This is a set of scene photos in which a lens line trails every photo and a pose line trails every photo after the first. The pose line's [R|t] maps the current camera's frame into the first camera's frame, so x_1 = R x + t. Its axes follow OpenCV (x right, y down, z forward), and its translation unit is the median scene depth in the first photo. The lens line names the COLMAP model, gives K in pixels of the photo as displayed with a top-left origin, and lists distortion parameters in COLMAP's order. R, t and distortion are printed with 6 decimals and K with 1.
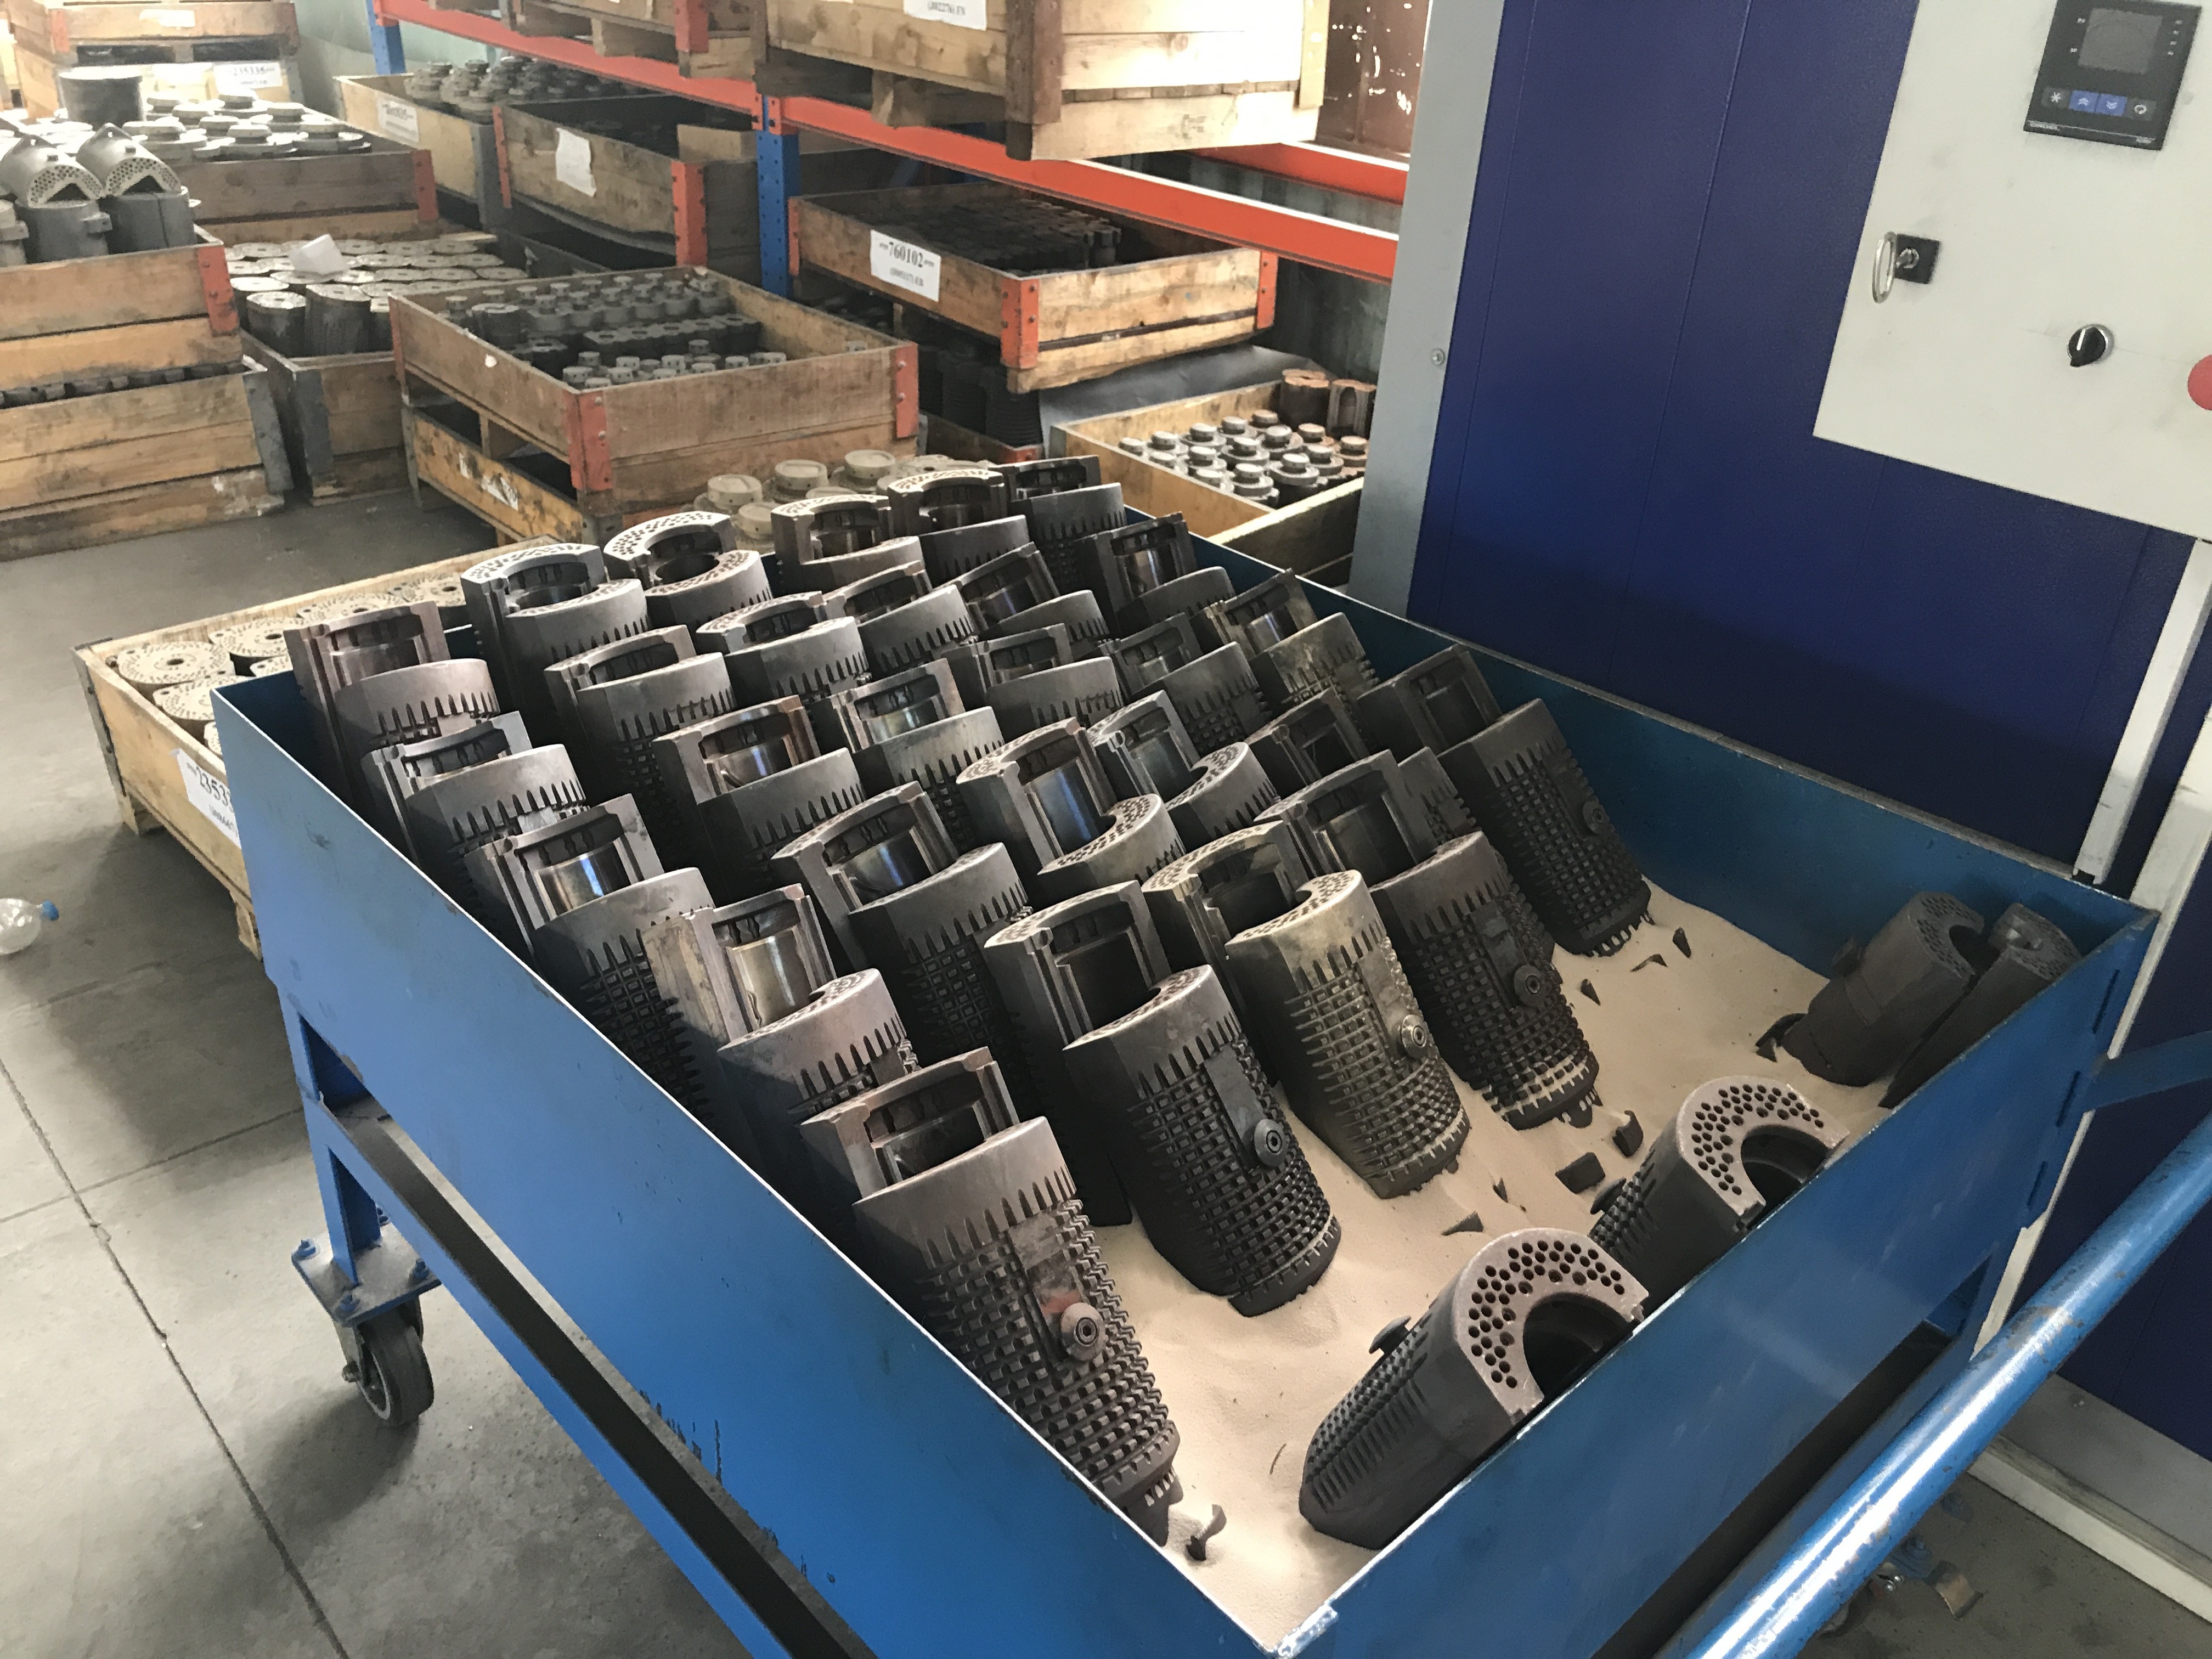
lens RADIAL K [[1777.9, 0, 1106.0], [0, 1777.9, 829.5], [0, 0, 1]] dist [0.028061, -0.003569]
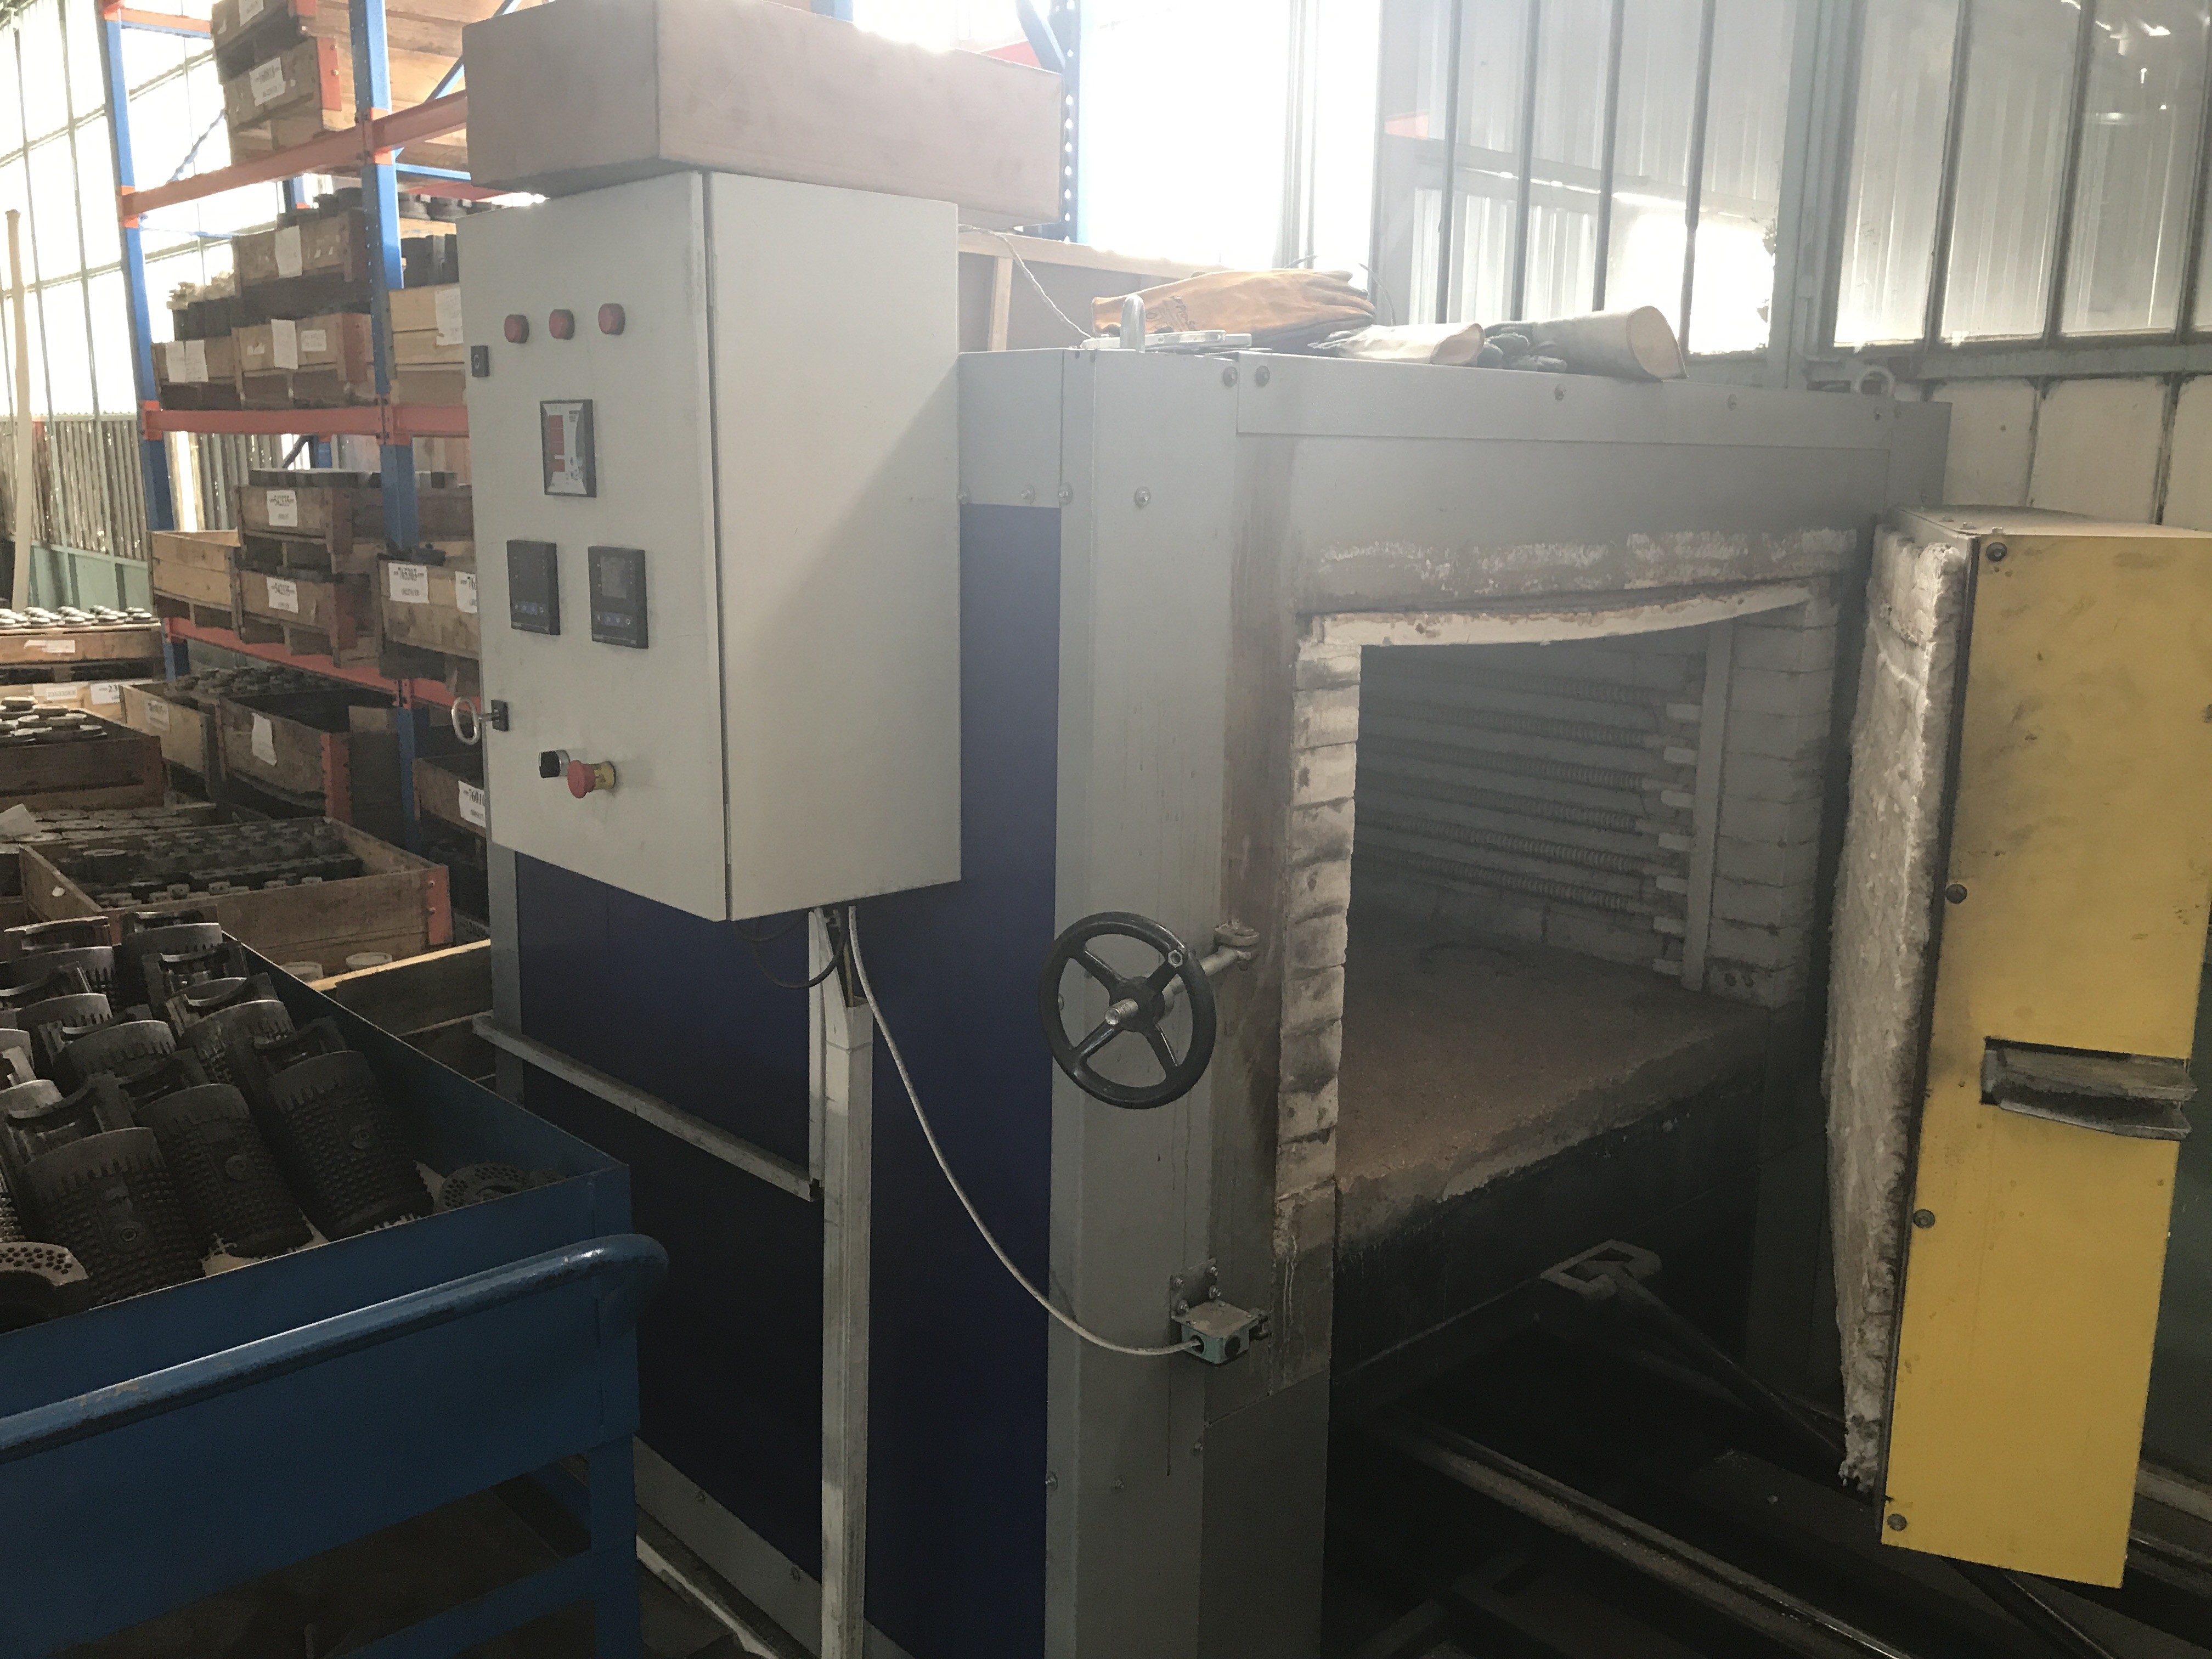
lens RADIAL K [[1777.9, 0, 1106.0], [0, 1777.9, 829.5], [0, 0, 1]] dist [0.028061, -0.003569]
pose [[0.999351, -0.035255, 0.007343, 0.265373], [0.035813, 0.951593, -0.305266, 0.064308], [0.003775, 0.305331, 0.952239, -0.099385]]
